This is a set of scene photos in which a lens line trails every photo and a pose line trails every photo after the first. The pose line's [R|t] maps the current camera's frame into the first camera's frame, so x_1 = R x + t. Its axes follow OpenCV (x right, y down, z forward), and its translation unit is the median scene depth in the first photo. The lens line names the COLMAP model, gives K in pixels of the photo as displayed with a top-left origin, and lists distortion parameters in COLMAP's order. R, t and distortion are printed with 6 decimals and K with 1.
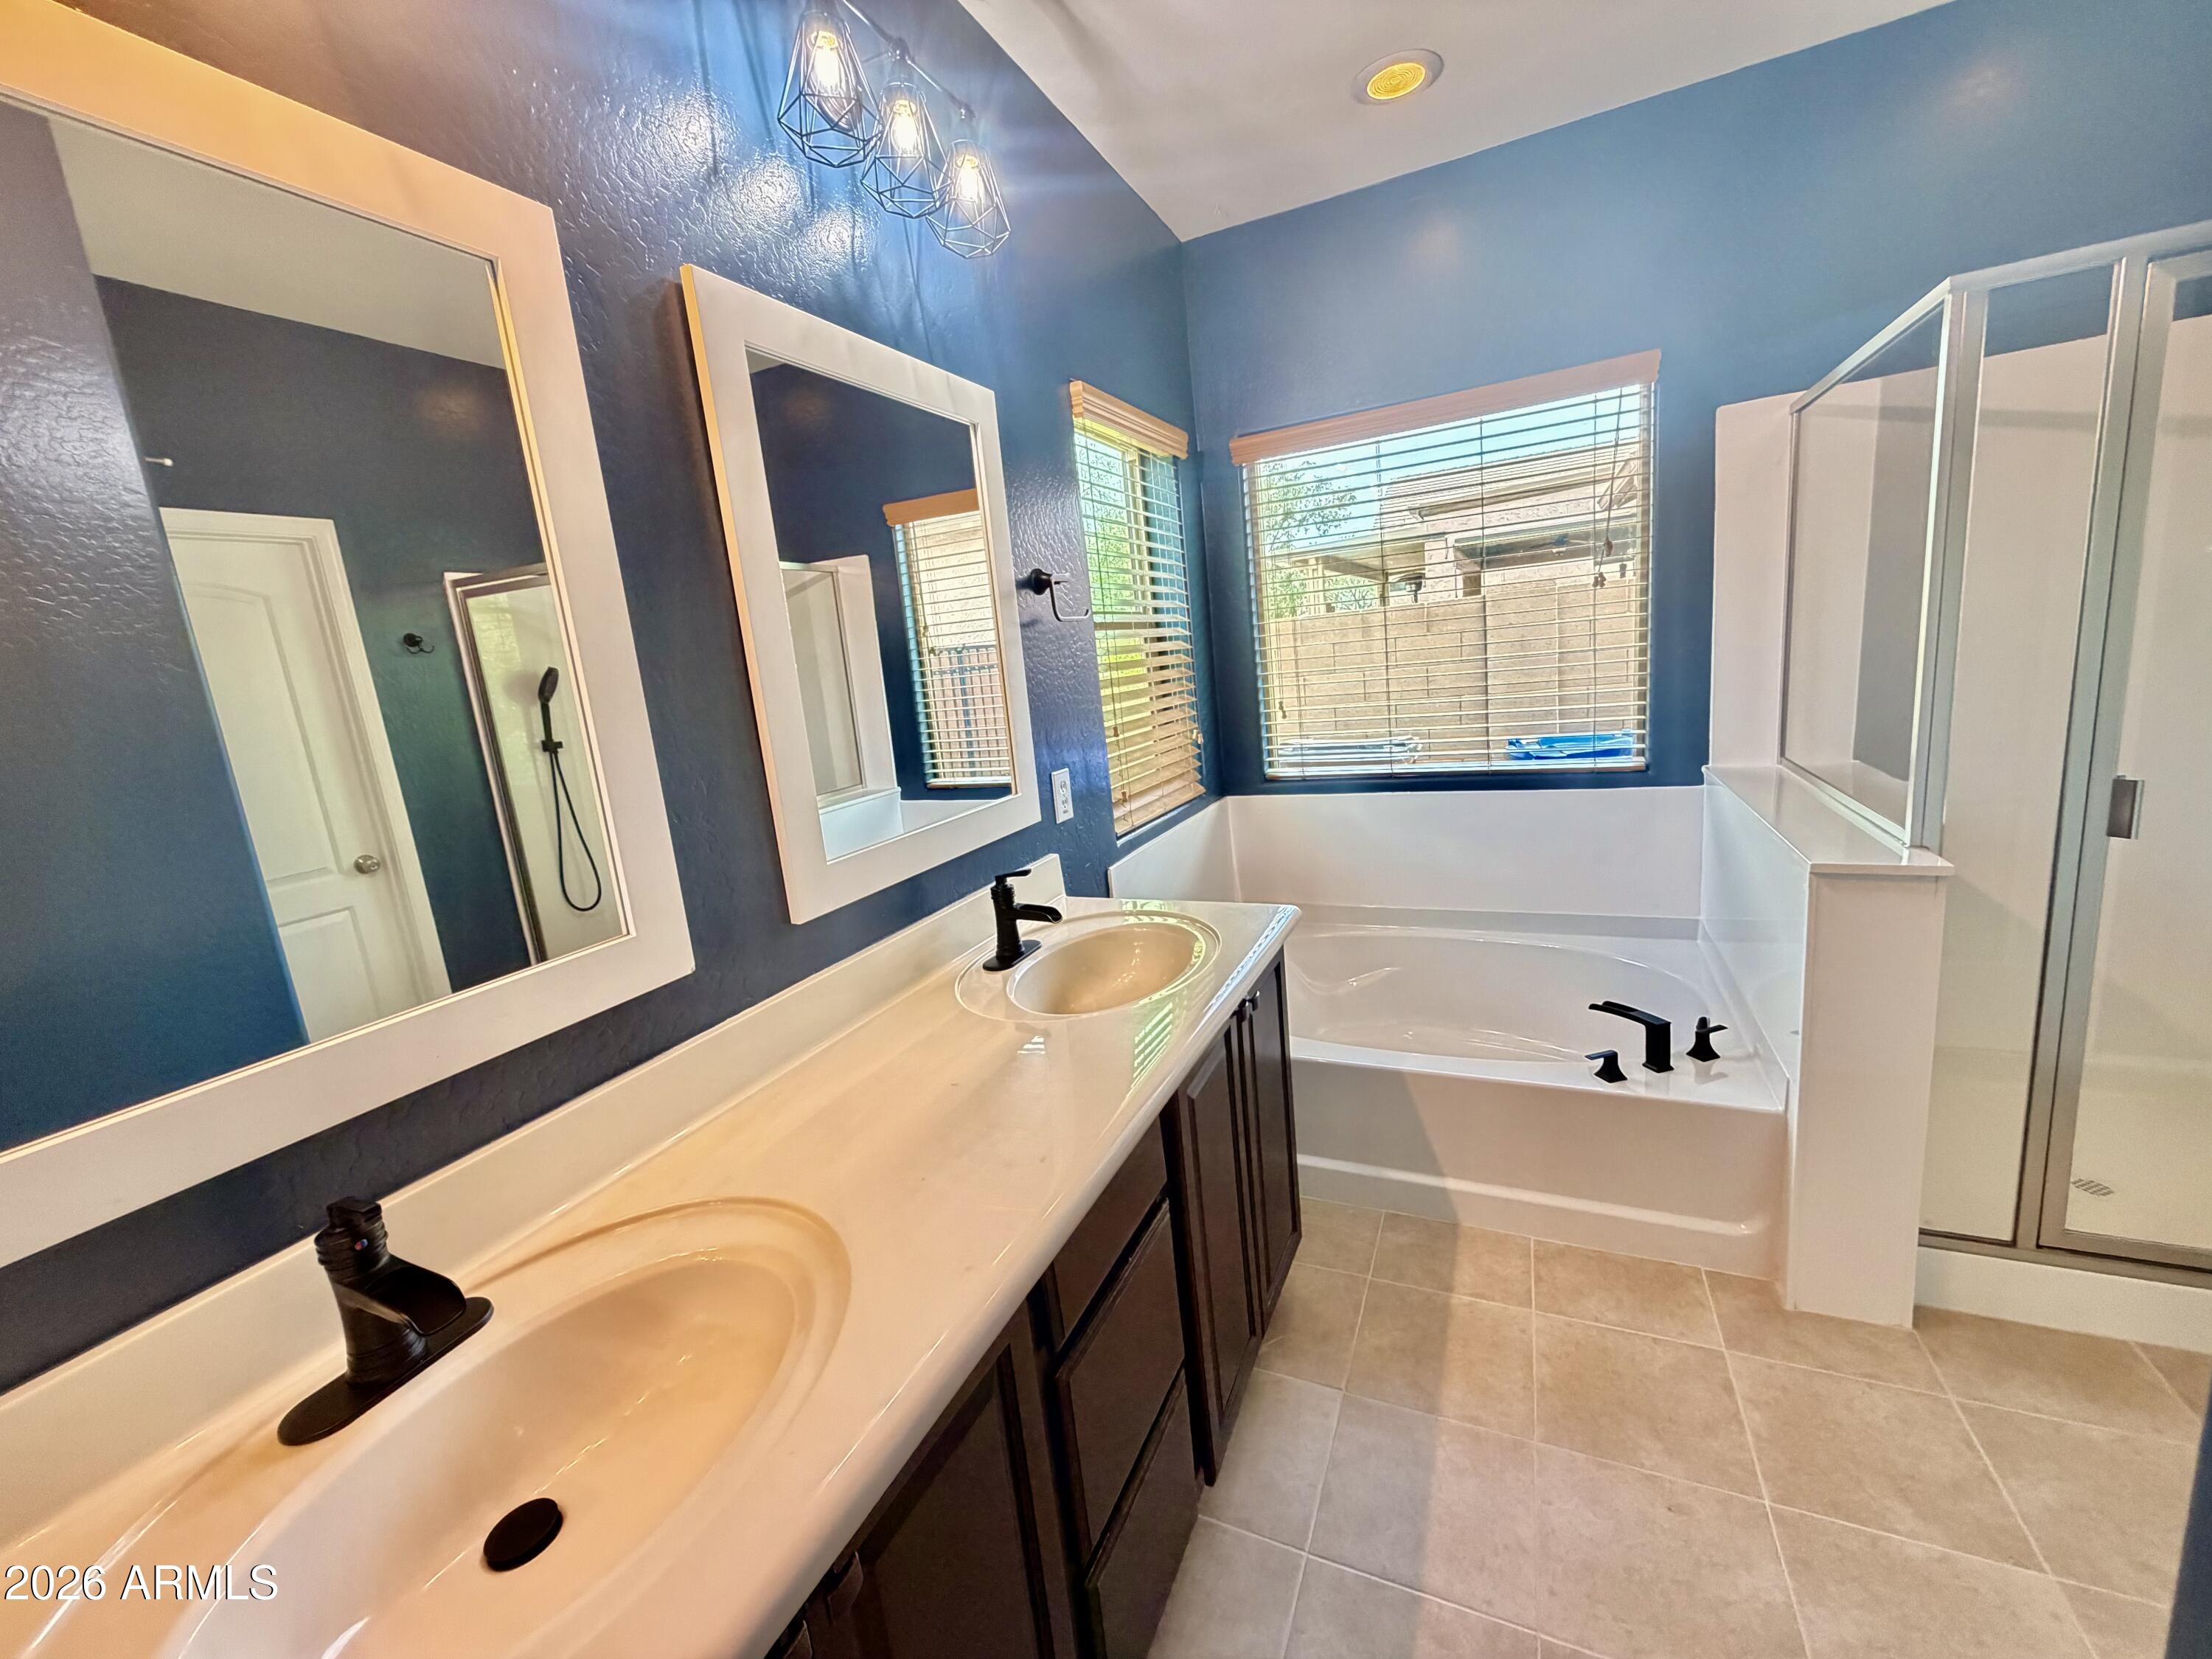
lens RADIAL K [[879.0, 0, 1101.3], [0, 879.0, 830.4], [0, 0, 1]] dist [-0.001738, 0.000675]
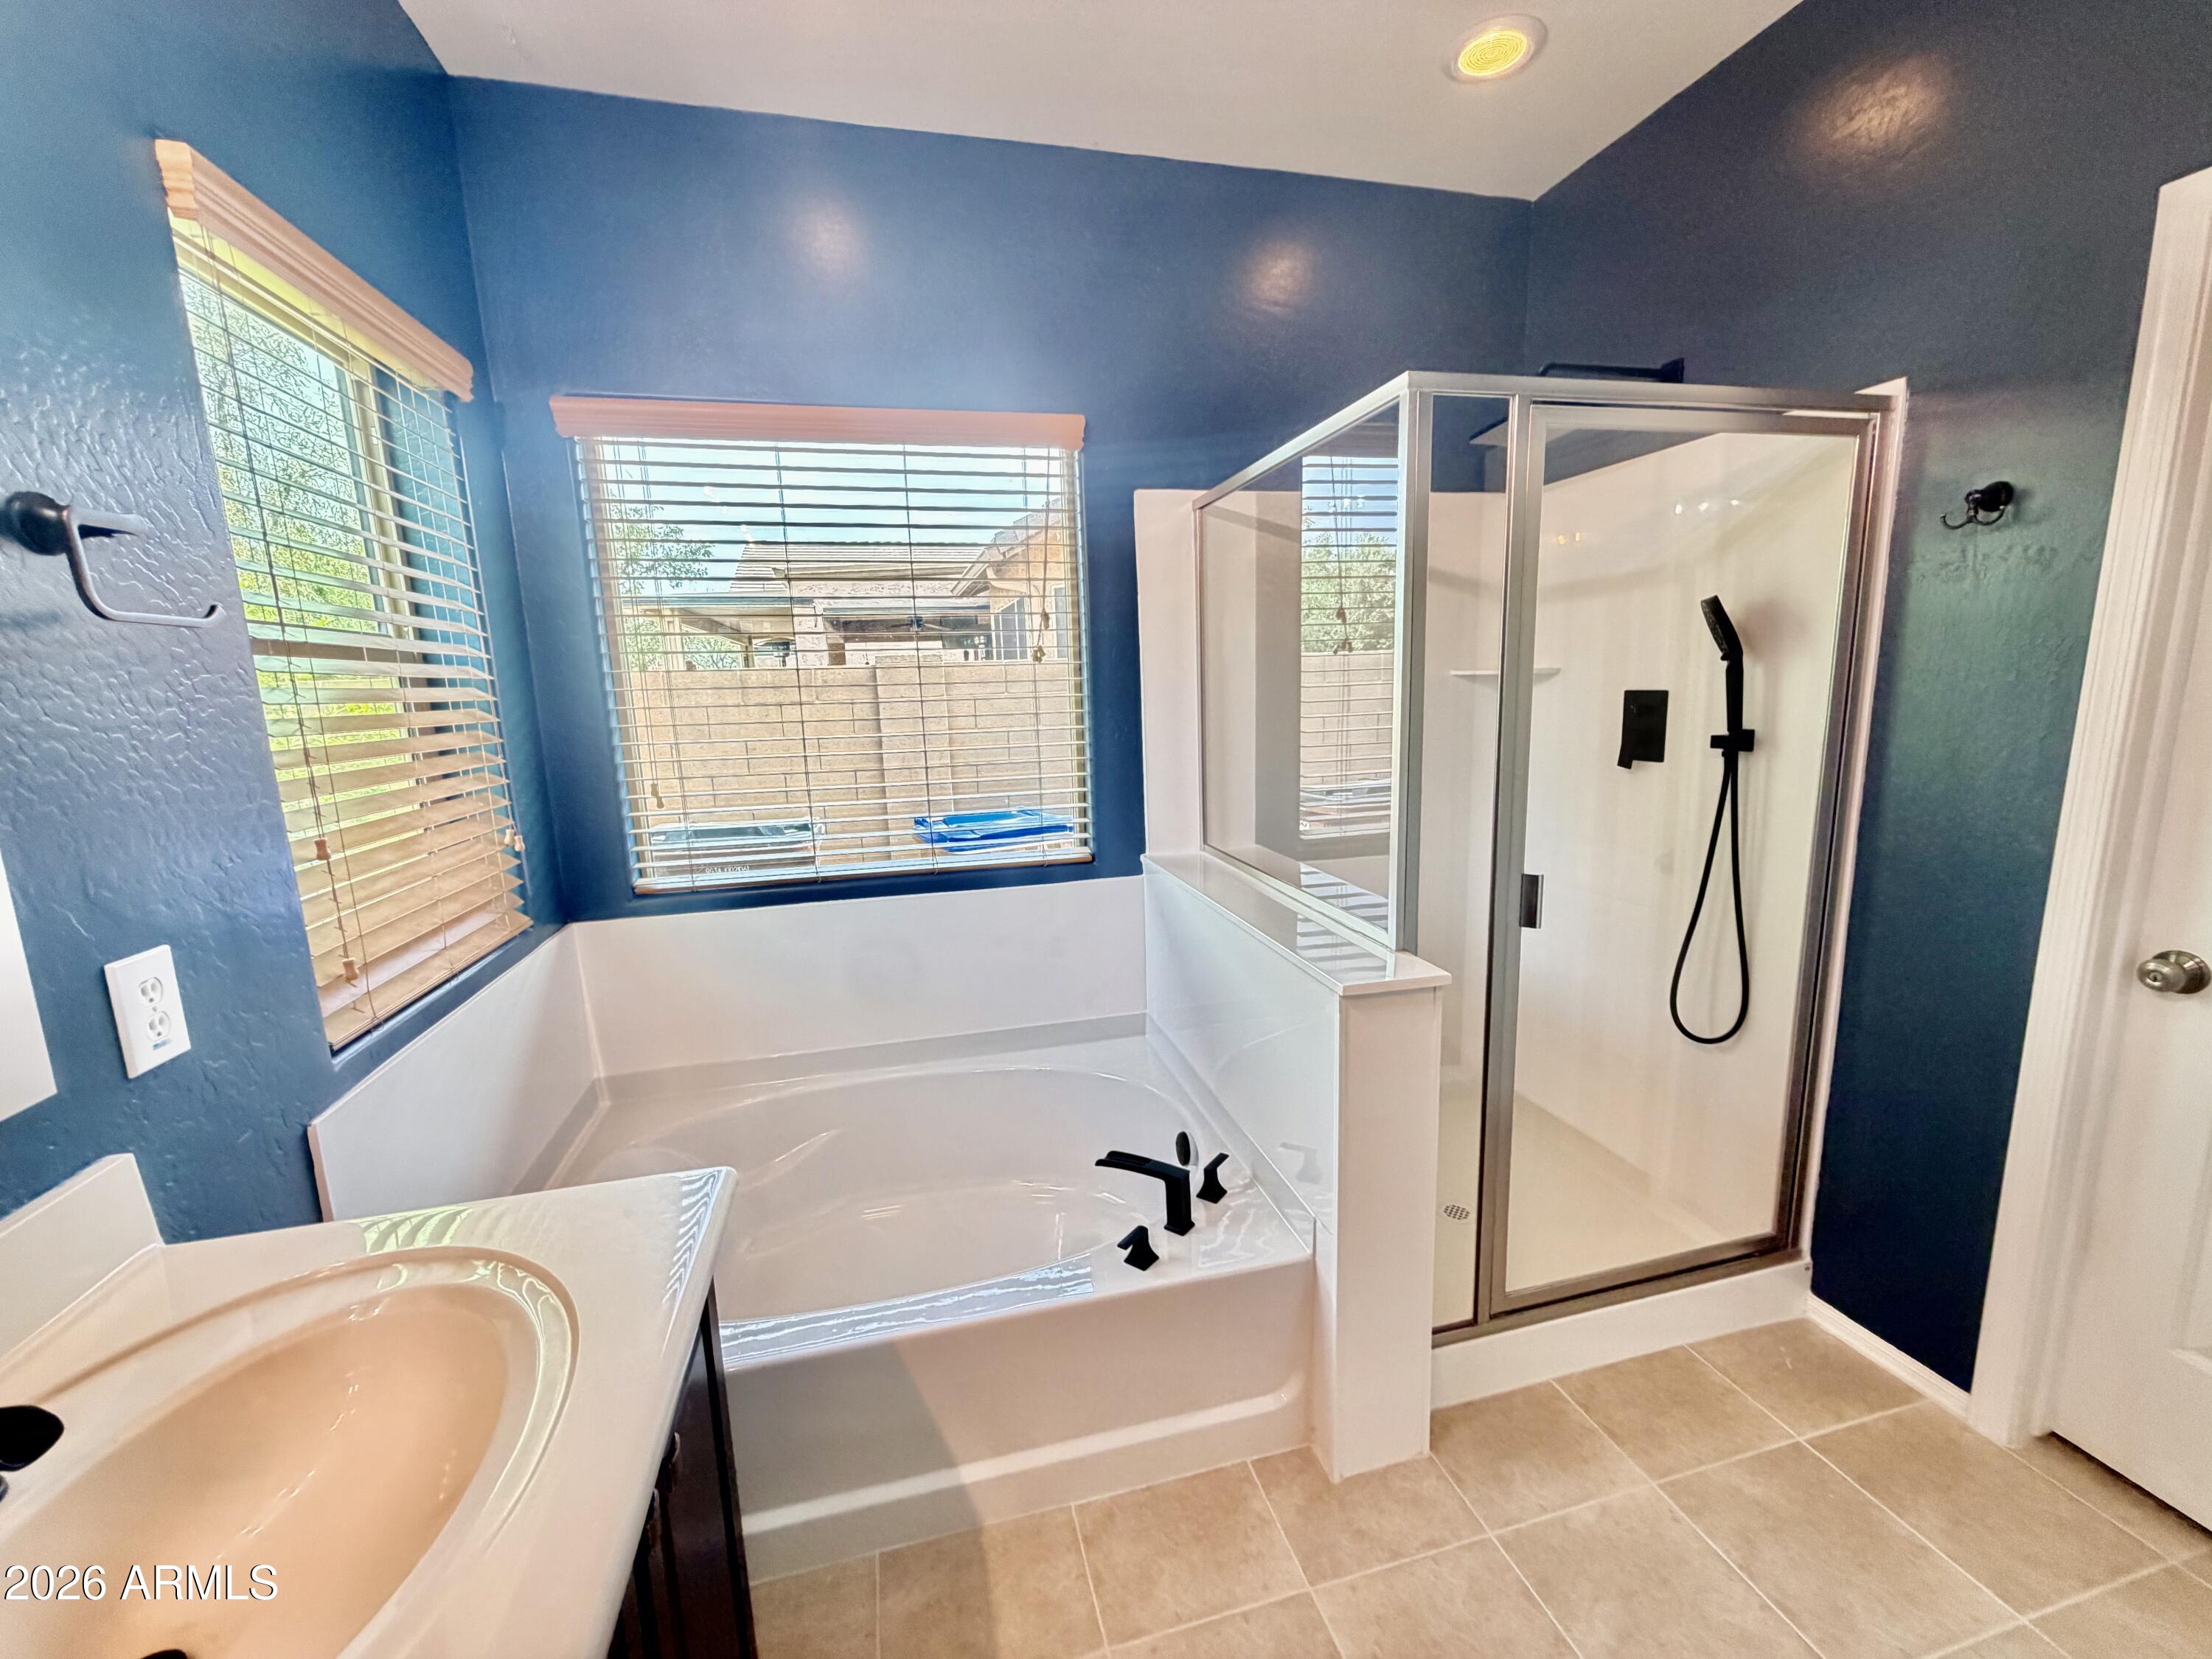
lens RADIAL K [[879.0, 0, 1101.3], [0, 879.0, 830.4], [0, 0, 1]] dist [-0.001738, 0.000675]
pose [[0.771654, -0.030664, 0.635303, 0.041085], [0.077045, 0.995989, -0.045508, -0.062022], [-0.631359, 0.084063, 0.770921, 0.292984]]
